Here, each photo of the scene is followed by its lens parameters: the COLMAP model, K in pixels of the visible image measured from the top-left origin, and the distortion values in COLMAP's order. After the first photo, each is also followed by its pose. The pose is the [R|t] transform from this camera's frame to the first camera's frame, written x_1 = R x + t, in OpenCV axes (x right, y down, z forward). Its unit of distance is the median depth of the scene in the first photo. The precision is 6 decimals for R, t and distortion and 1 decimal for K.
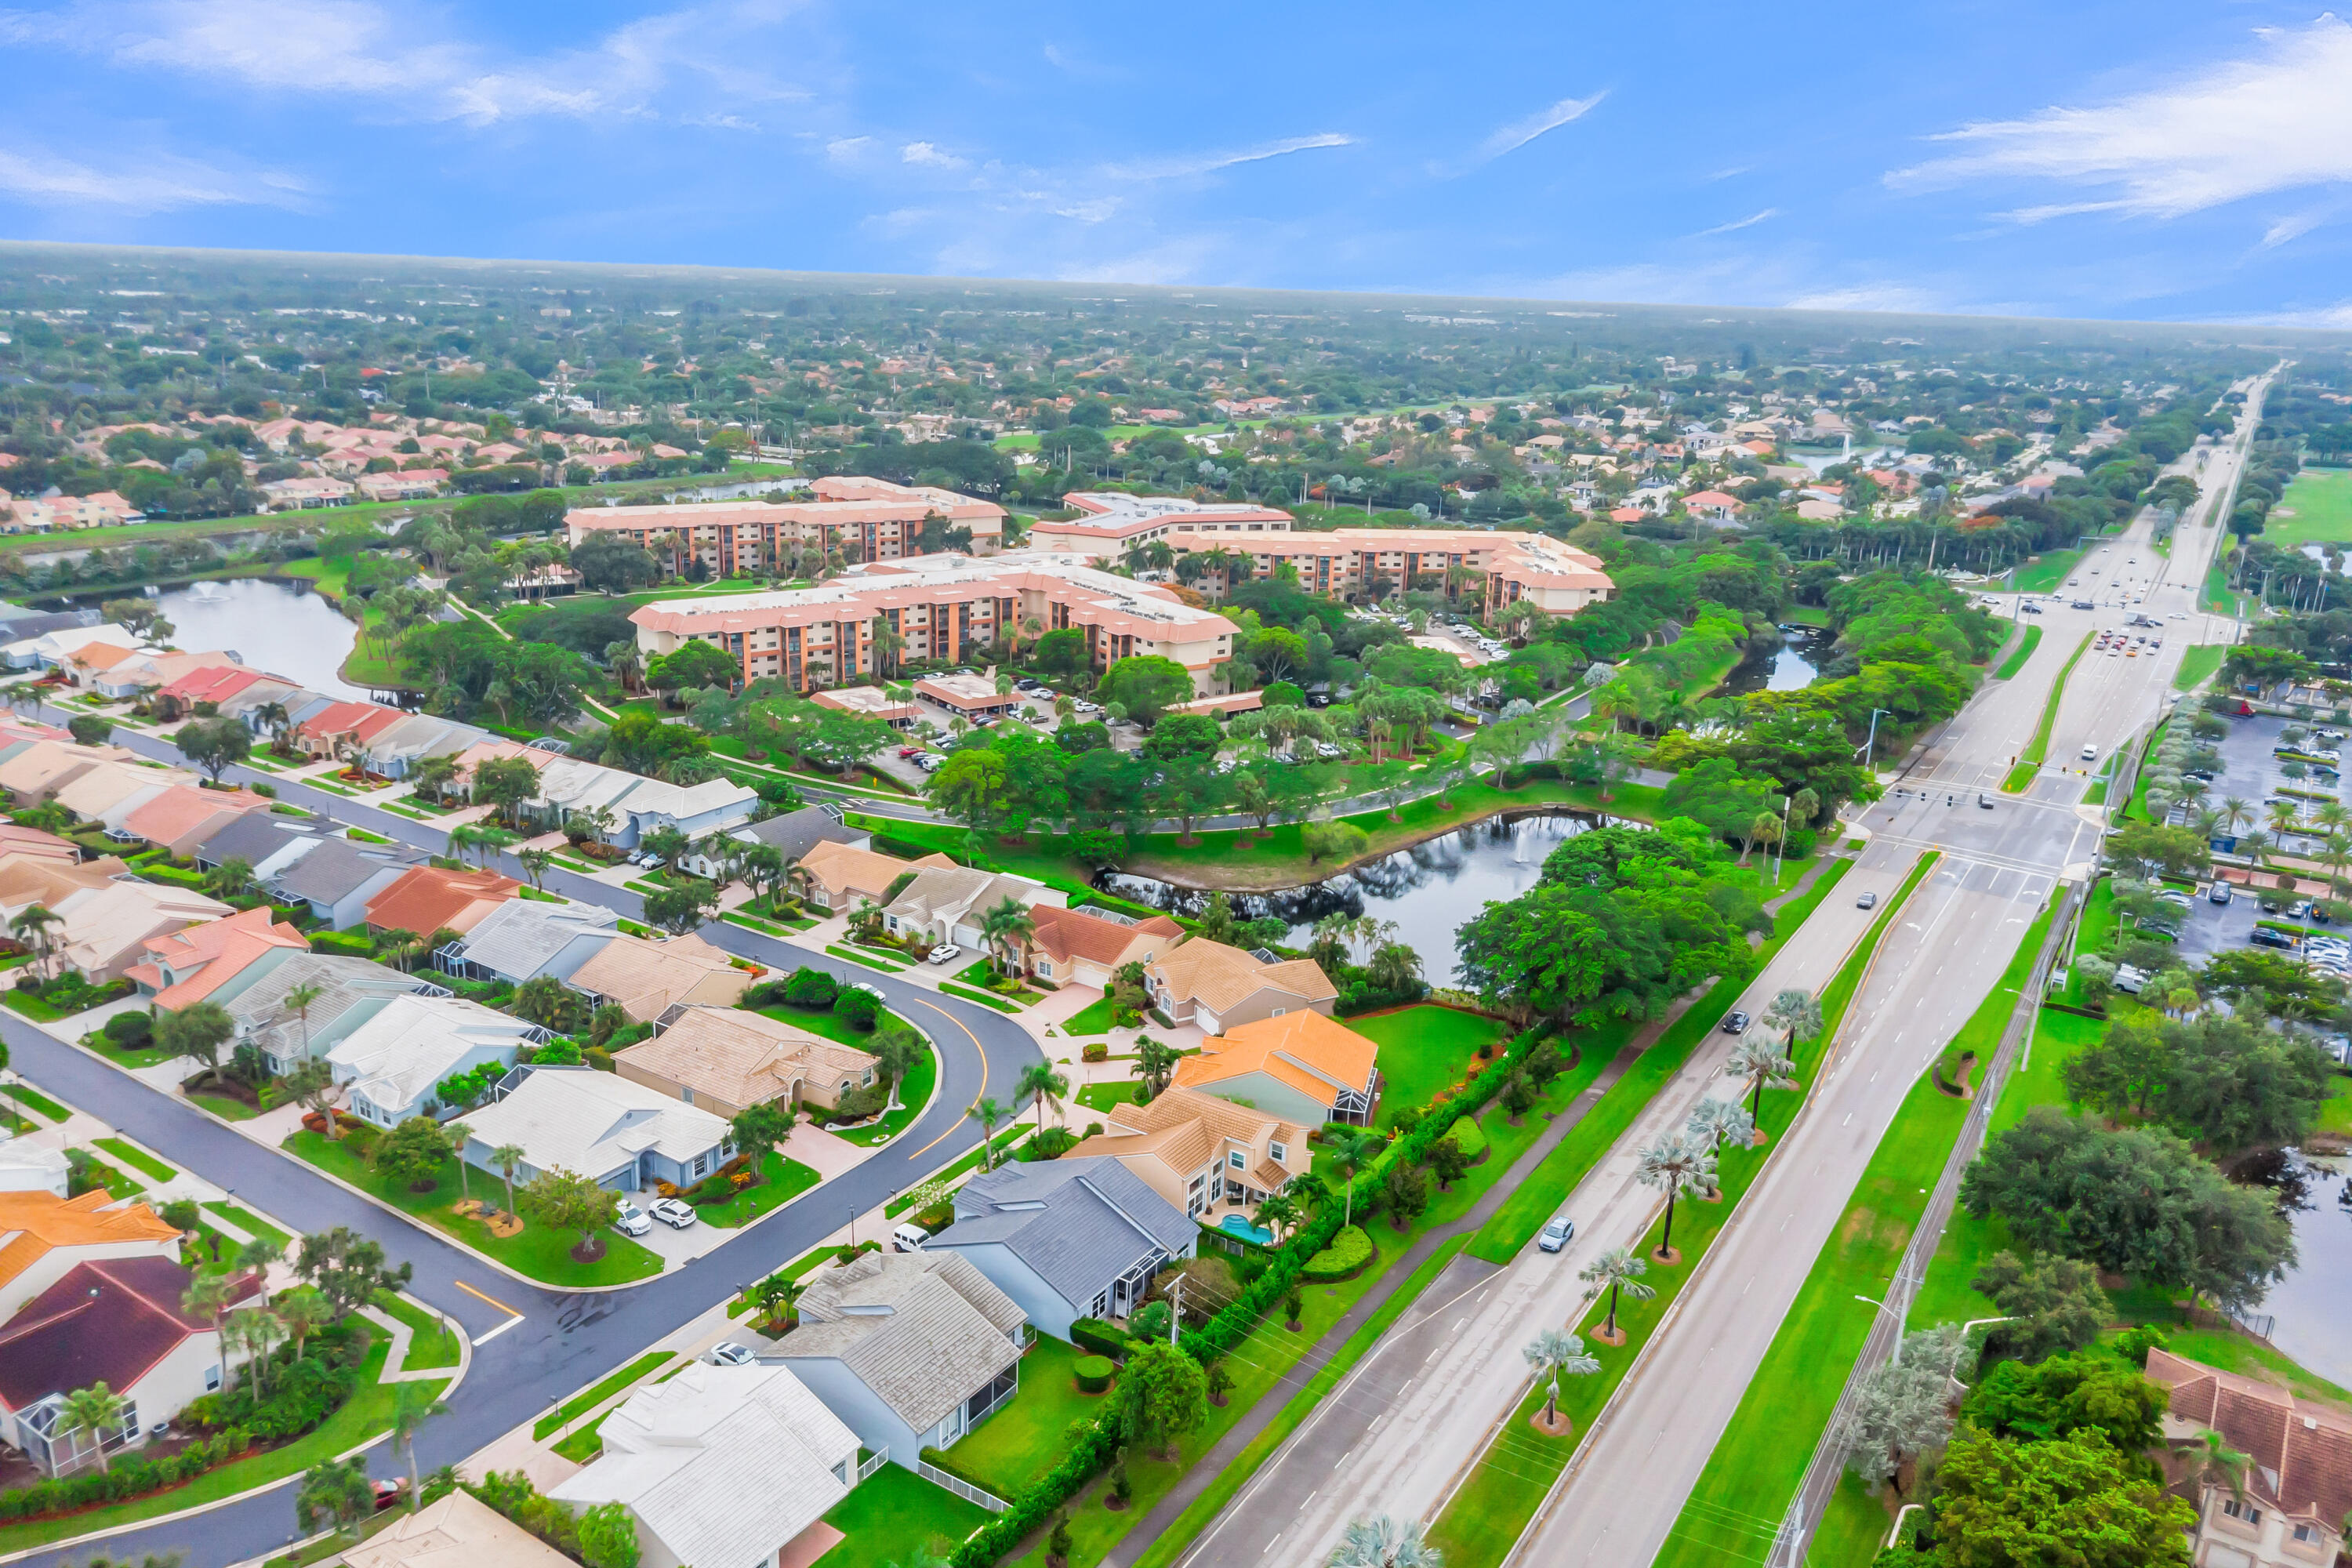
lens RADIAL K [[1687.8, 0, 1183.6], [0, 1687.8, 779.8], [0, 0, 1]] dist [0.005754, -0.002124]
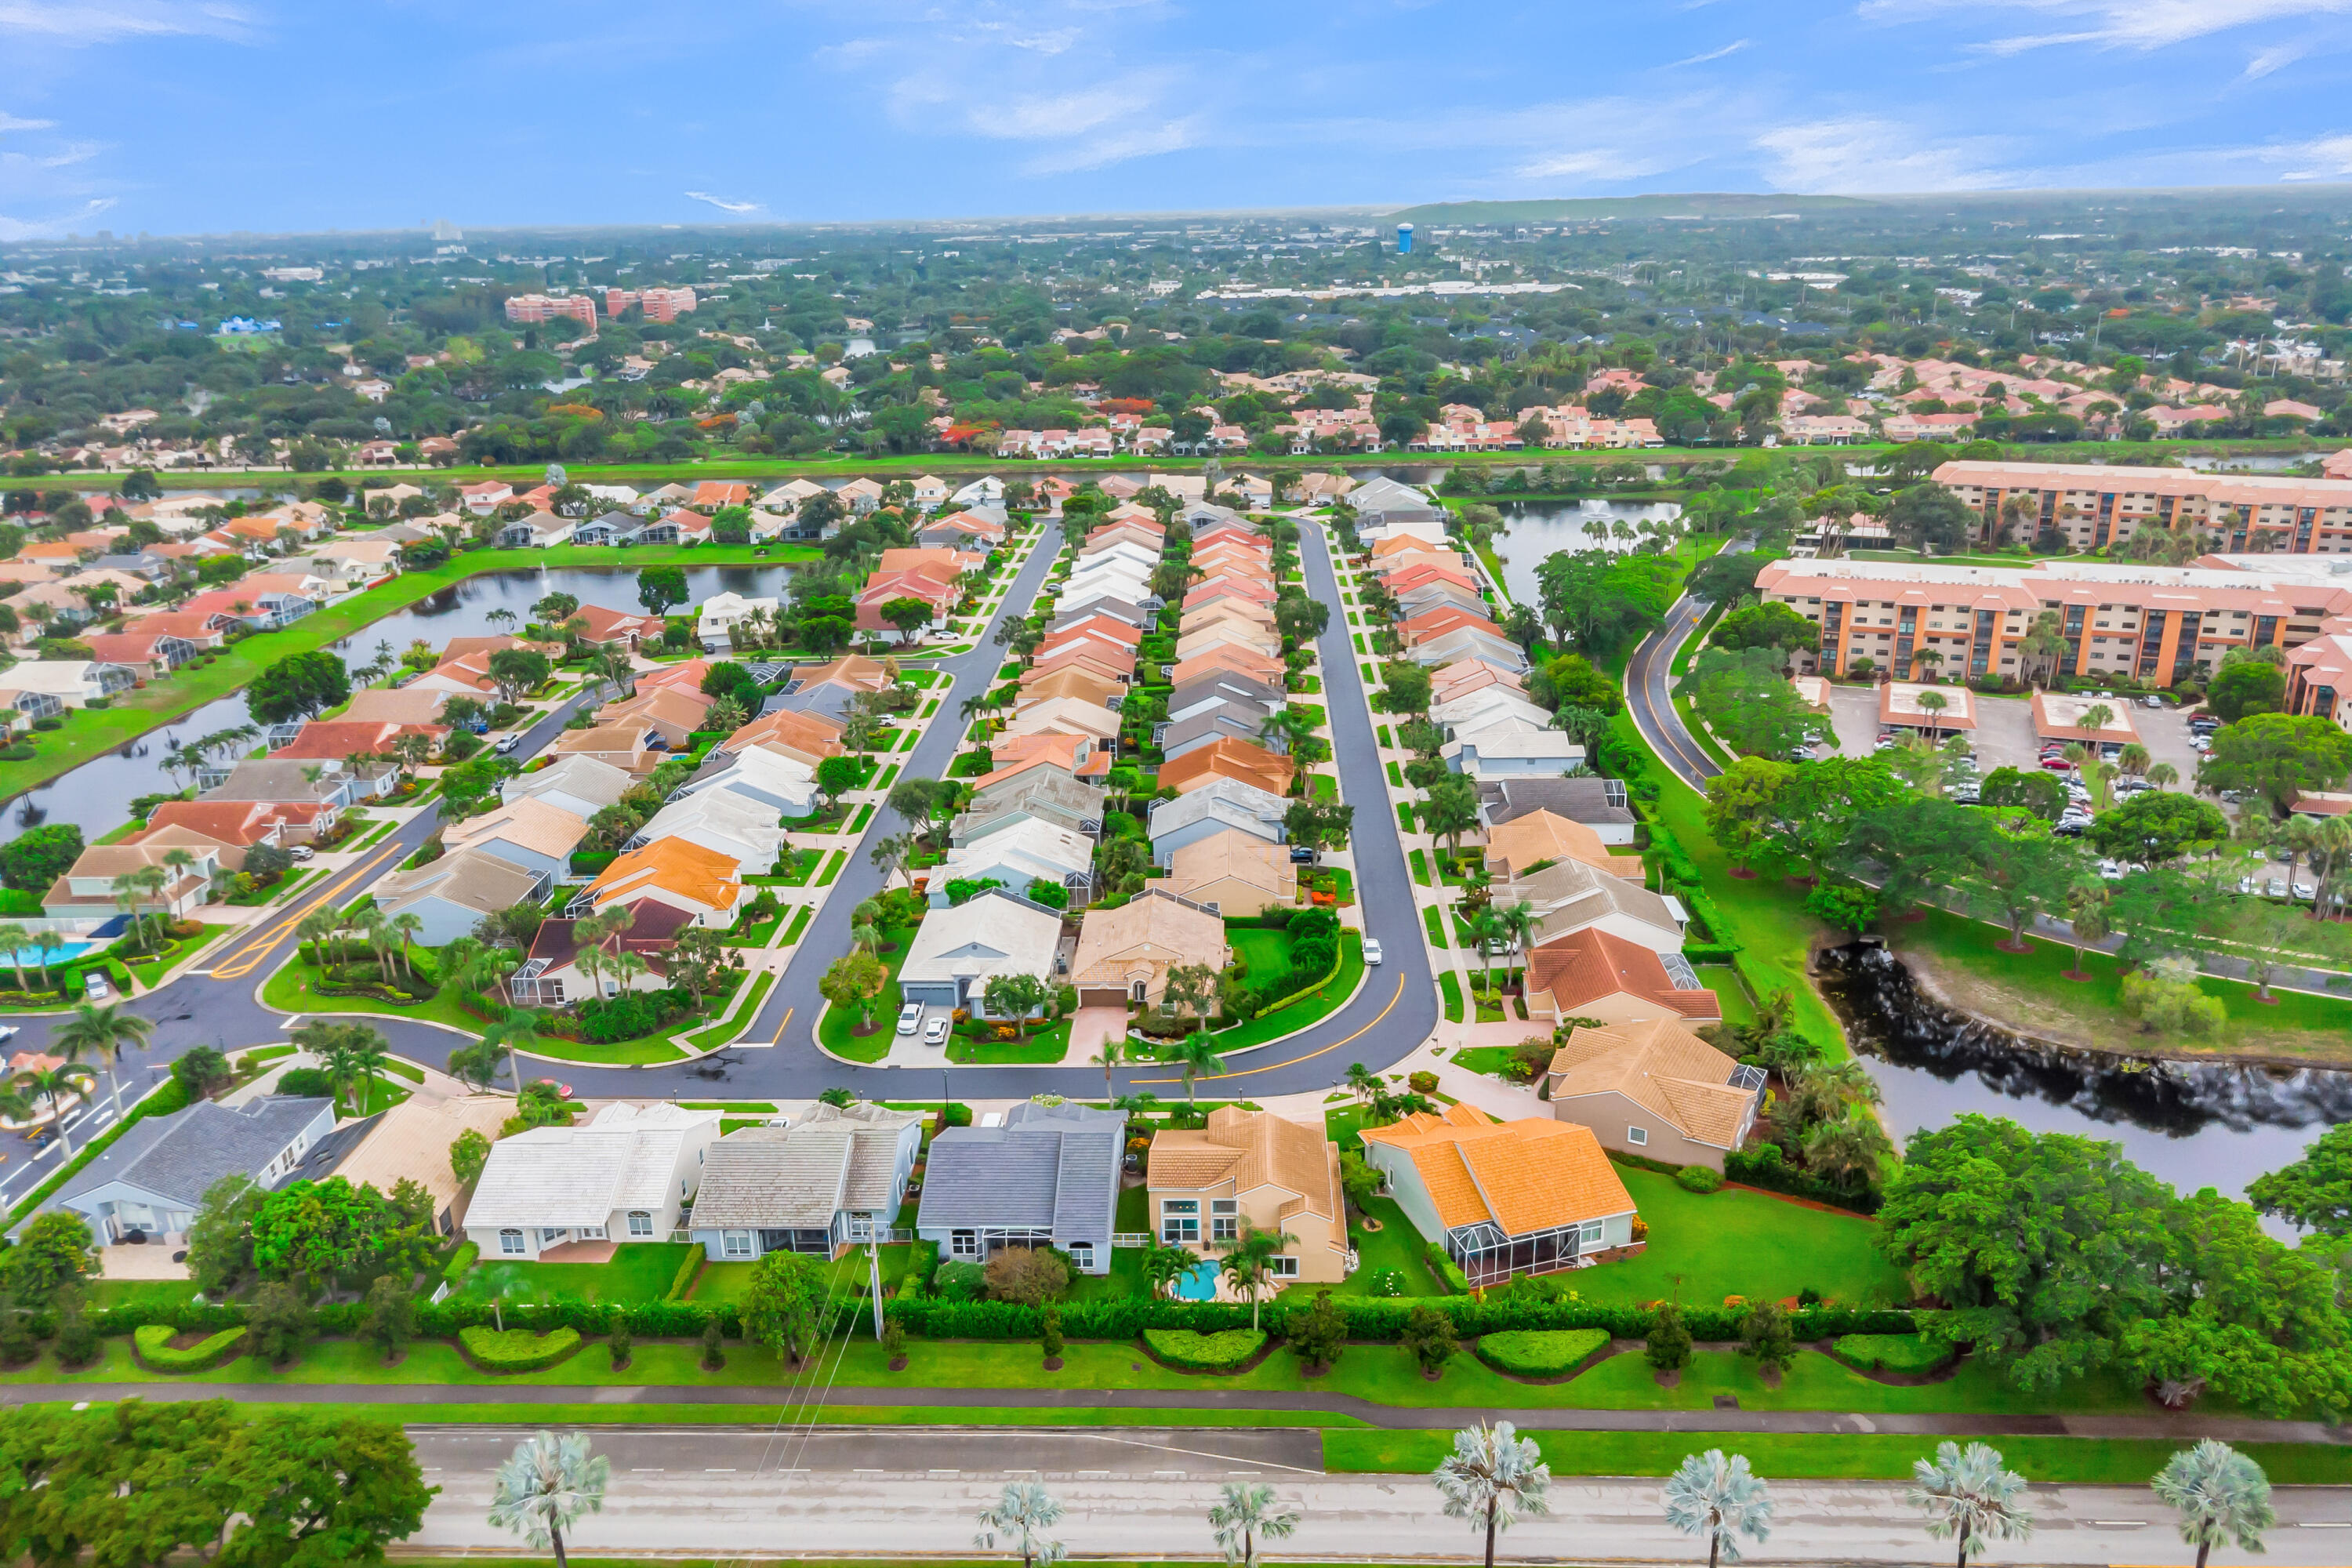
lens RADIAL K [[1687.8, 0, 1183.6], [0, 1687.8, 779.8], [0, 0, 1]] dist [0.005754, -0.002124]
pose [[0.505894, 0.230903, -0.831116, 0.492775], [-0.204042, 0.968196, 0.144788, -0.080115], [0.838116, 0.096335, 0.536919, 0.337245]]
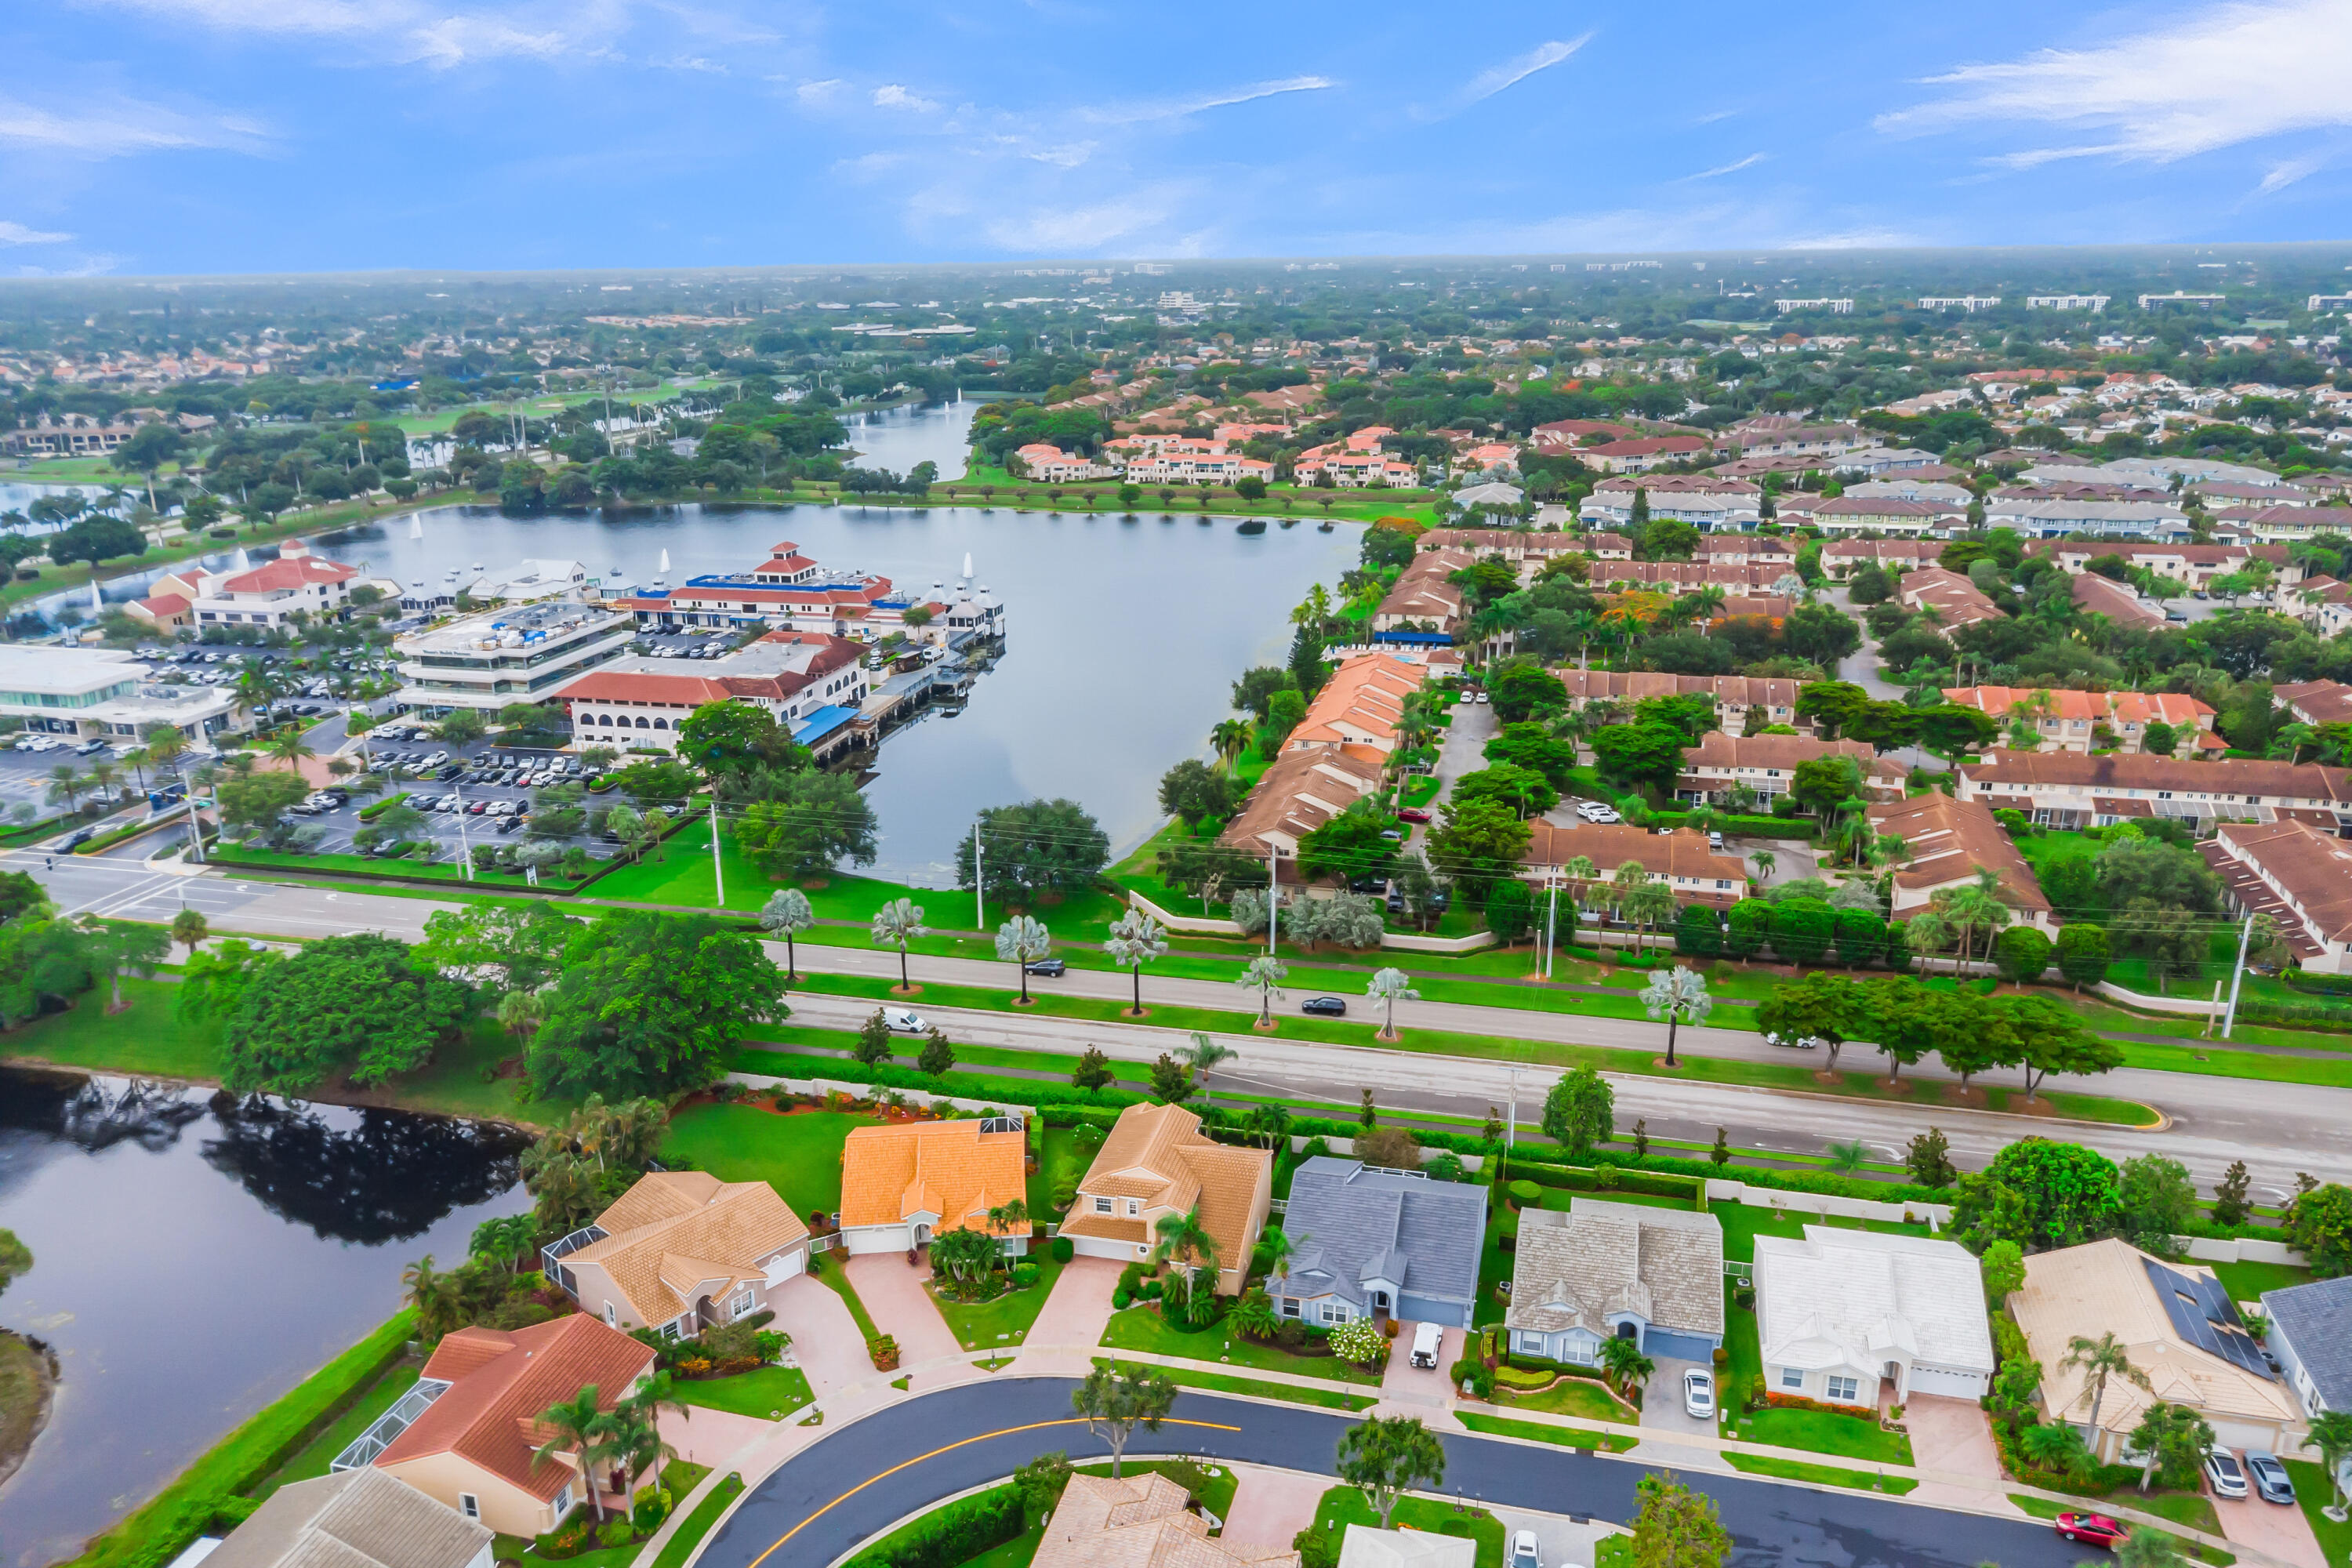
lens RADIAL K [[1687.8, 0, 1183.6], [0, 1687.8, 779.8], [0, 0, 1]] dist [0.005754, -0.002124]
pose [[-0.315401, -0.311042, 0.896535, -0.576587], [0.269823, 0.876367, 0.398969, -0.262191], [-0.909790, 0.367741, -0.192480, 0.827105]]
